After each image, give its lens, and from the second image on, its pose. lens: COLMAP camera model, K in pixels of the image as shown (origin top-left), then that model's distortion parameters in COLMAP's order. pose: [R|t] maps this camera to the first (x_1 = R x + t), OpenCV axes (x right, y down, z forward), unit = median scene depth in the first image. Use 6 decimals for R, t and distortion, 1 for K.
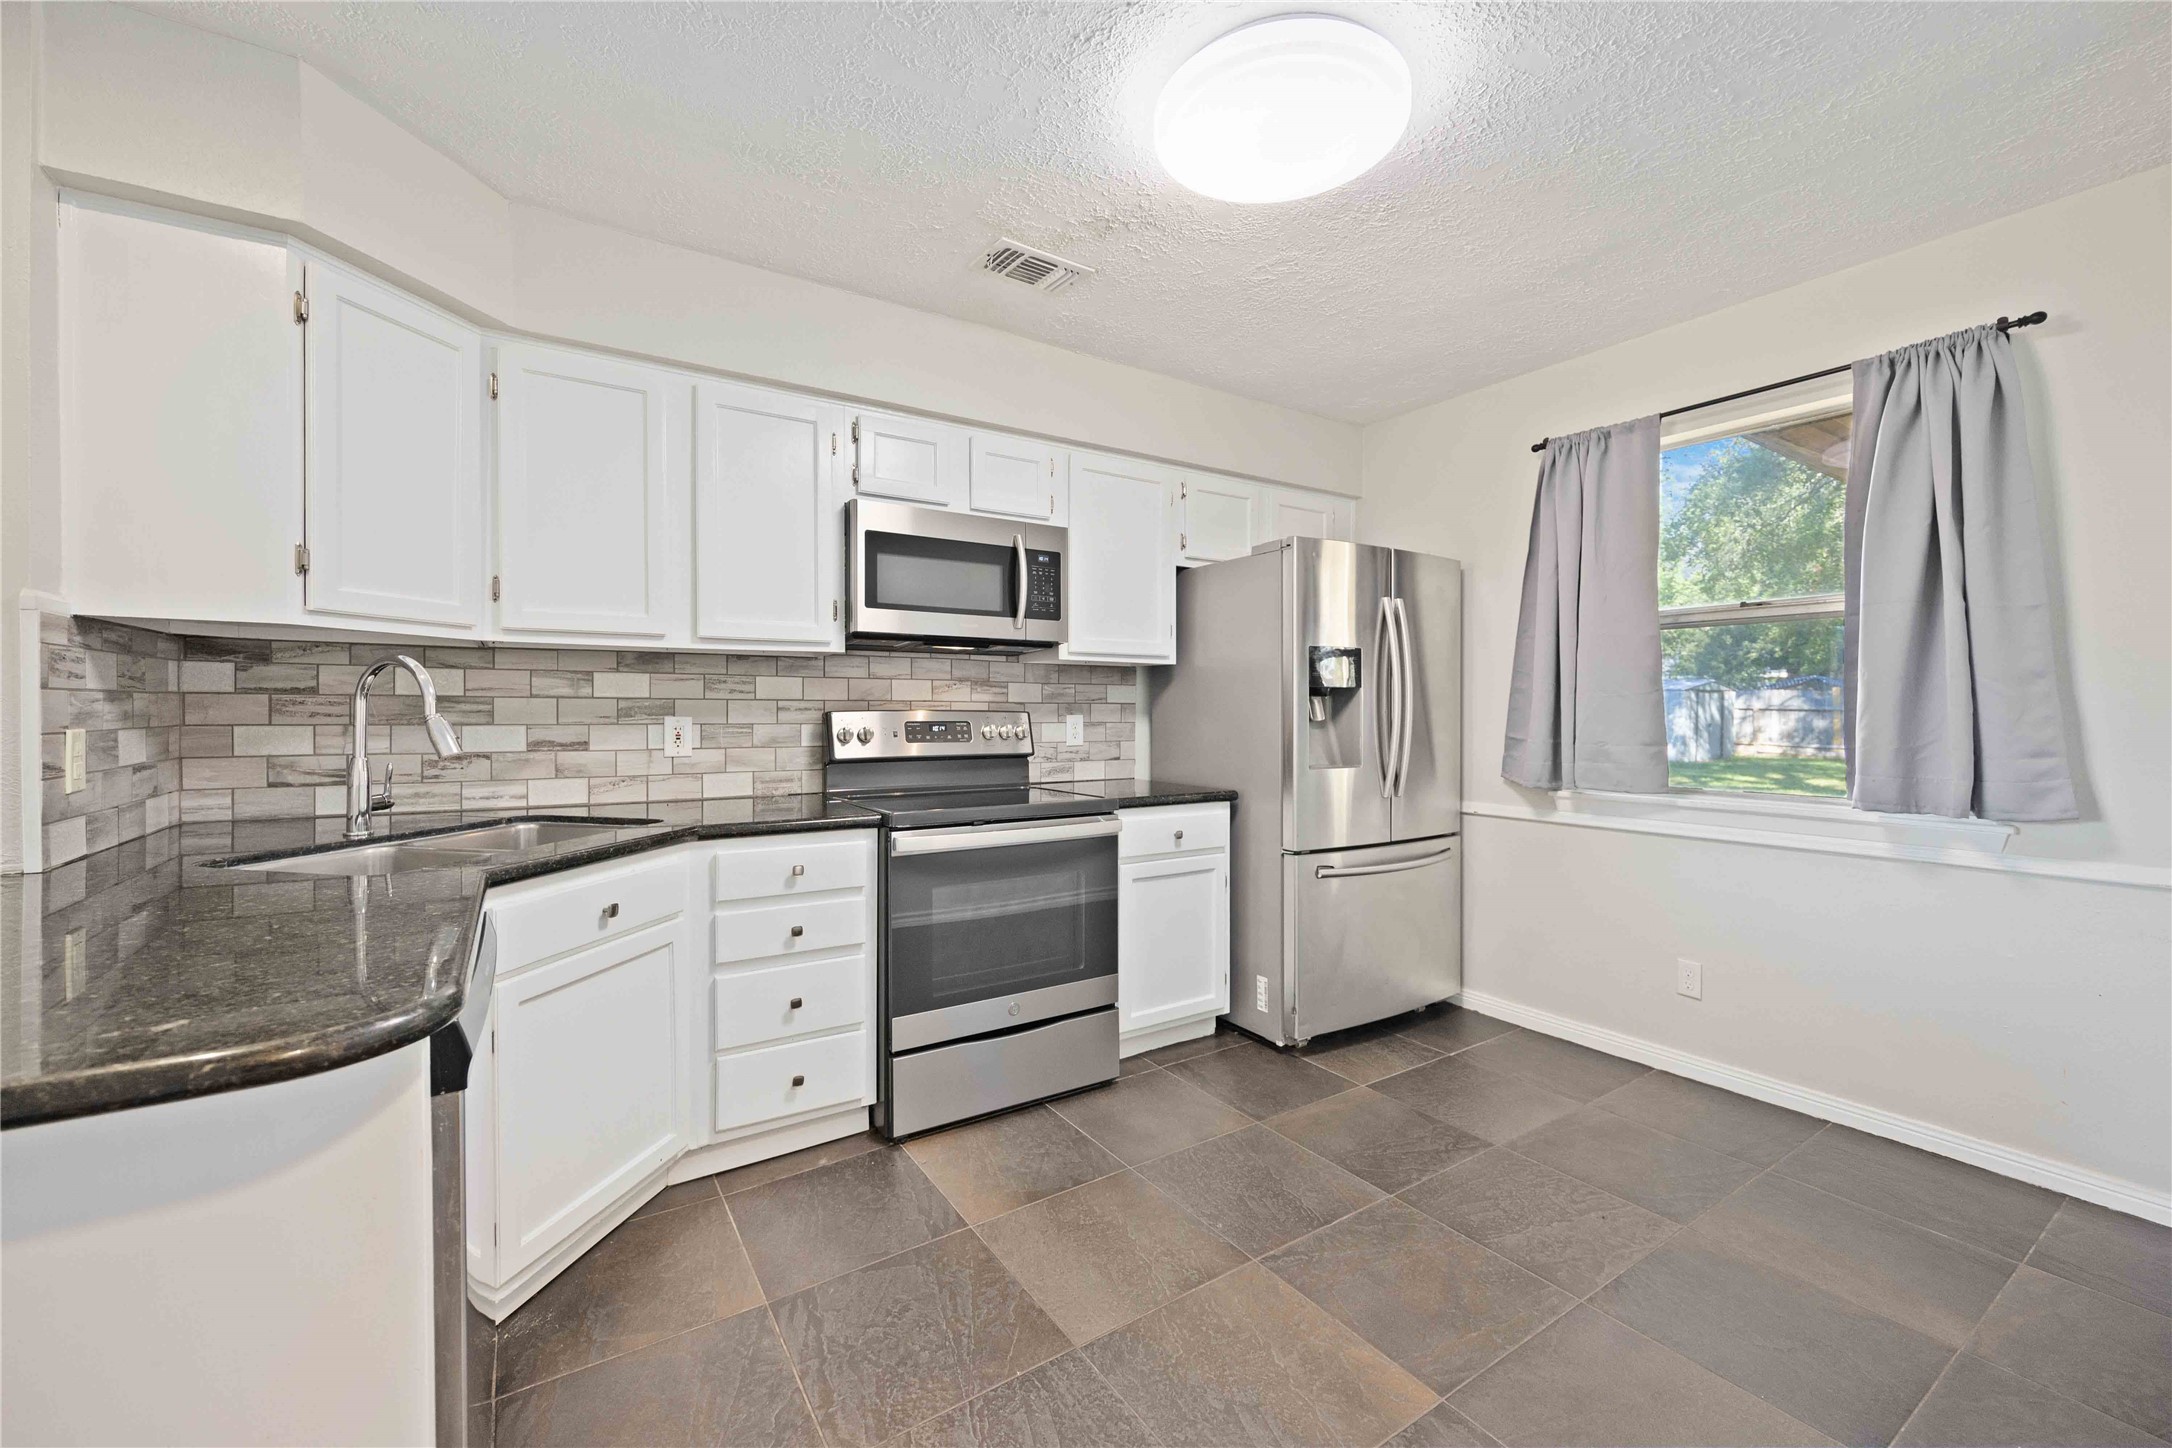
lens RADIAL K [[860.5, 0, 1092.7], [0, 860.5, 718.0], [0, 0, 1]] dist [-0.001540, -0.000282]
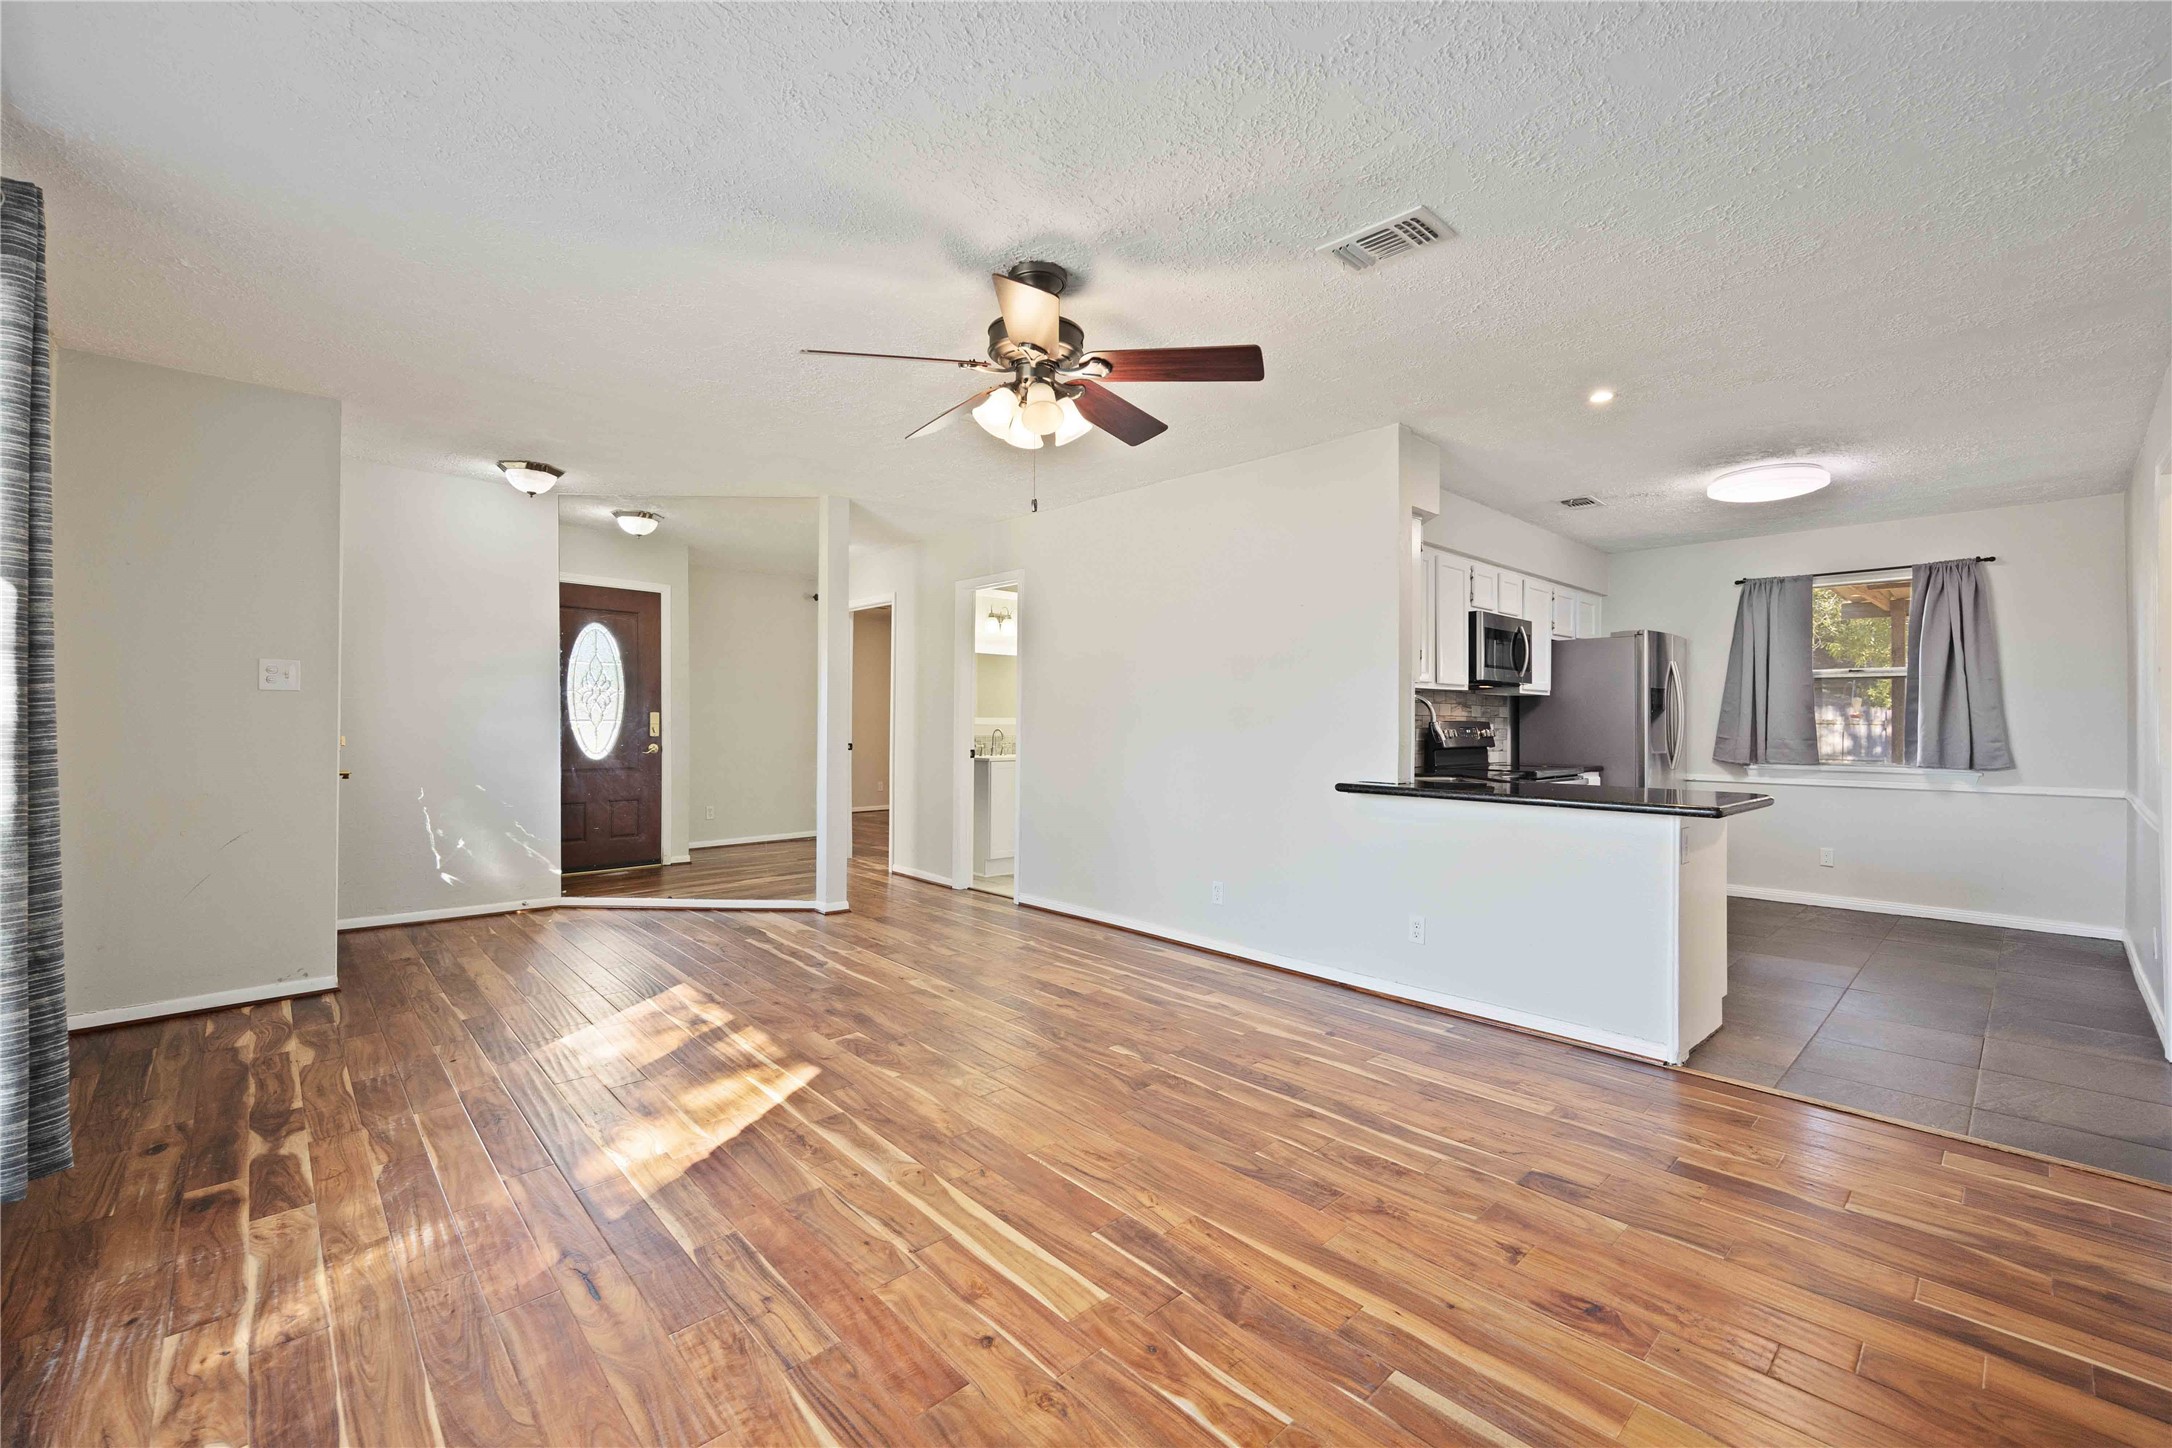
lens RADIAL K [[895.6, 0, 1122.7], [0, 895.6, 718.6], [0, 0, 1]] dist [-0.002698, -0.000262]
pose [[0.981038, 0.004323, 0.193768, -1.343902], [-0.001517, 0.999892, -0.014628, 0.014580], [-0.193811, 0.014056, 0.980938, -0.739054]]
